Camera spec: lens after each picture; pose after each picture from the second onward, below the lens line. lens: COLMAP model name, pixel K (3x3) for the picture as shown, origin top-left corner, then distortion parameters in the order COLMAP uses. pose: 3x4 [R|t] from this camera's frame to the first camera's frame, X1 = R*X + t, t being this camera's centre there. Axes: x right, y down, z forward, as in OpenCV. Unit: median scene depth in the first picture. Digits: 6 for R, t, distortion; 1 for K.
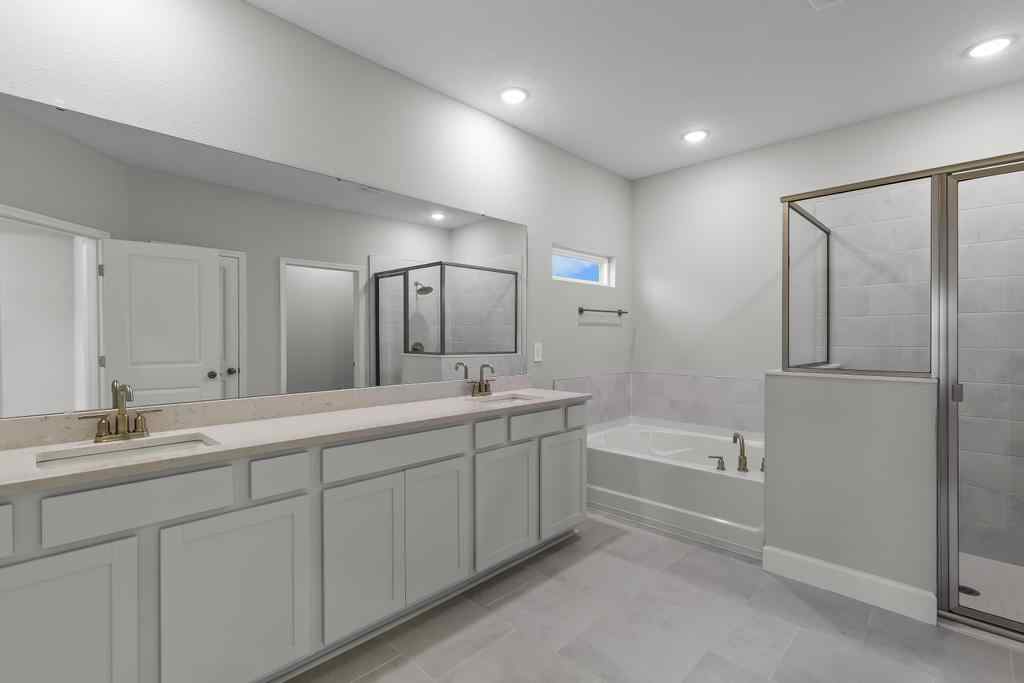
lens RADIAL K [[468.2, 0, 509.7], [0, 468.2, 338.1], [0, 0, 1]] dist [0.007136, -0.000489]
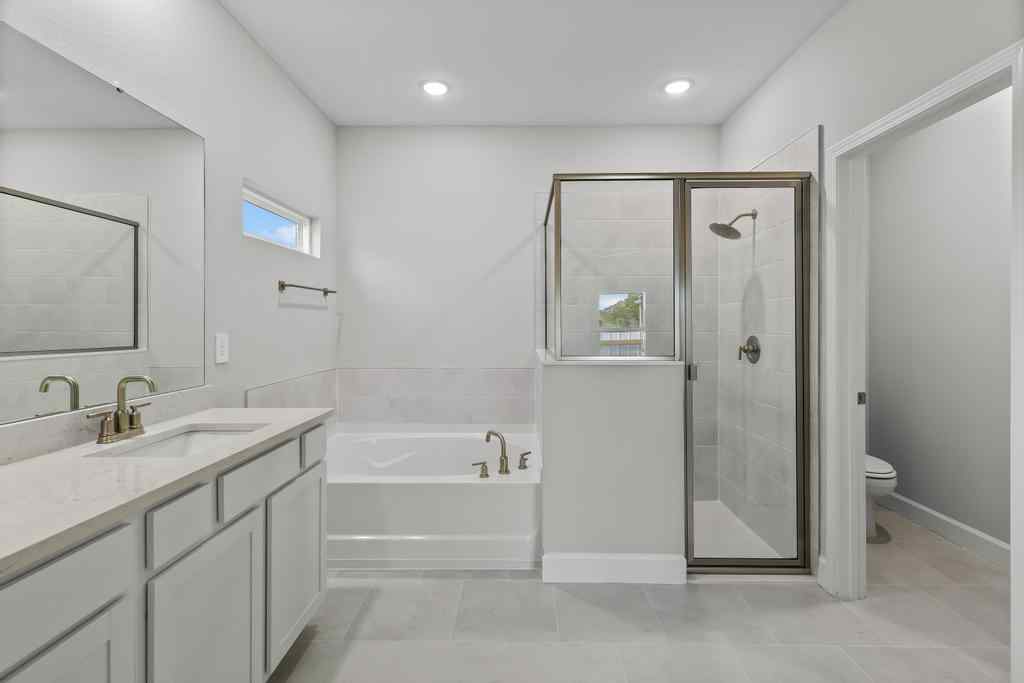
lens RADIAL K [[464.0, 0, 511.8], [0, 464.0, 324.5], [0, 0, 1]] dist [0.002500, 0.000153]
pose [[0.723967, -0.000762, 0.689834, -0.100927], [0.000681, 1.000000, 0.000390, -0.000858], [-0.689834, 0.000188, 0.723968, 0.340000]]
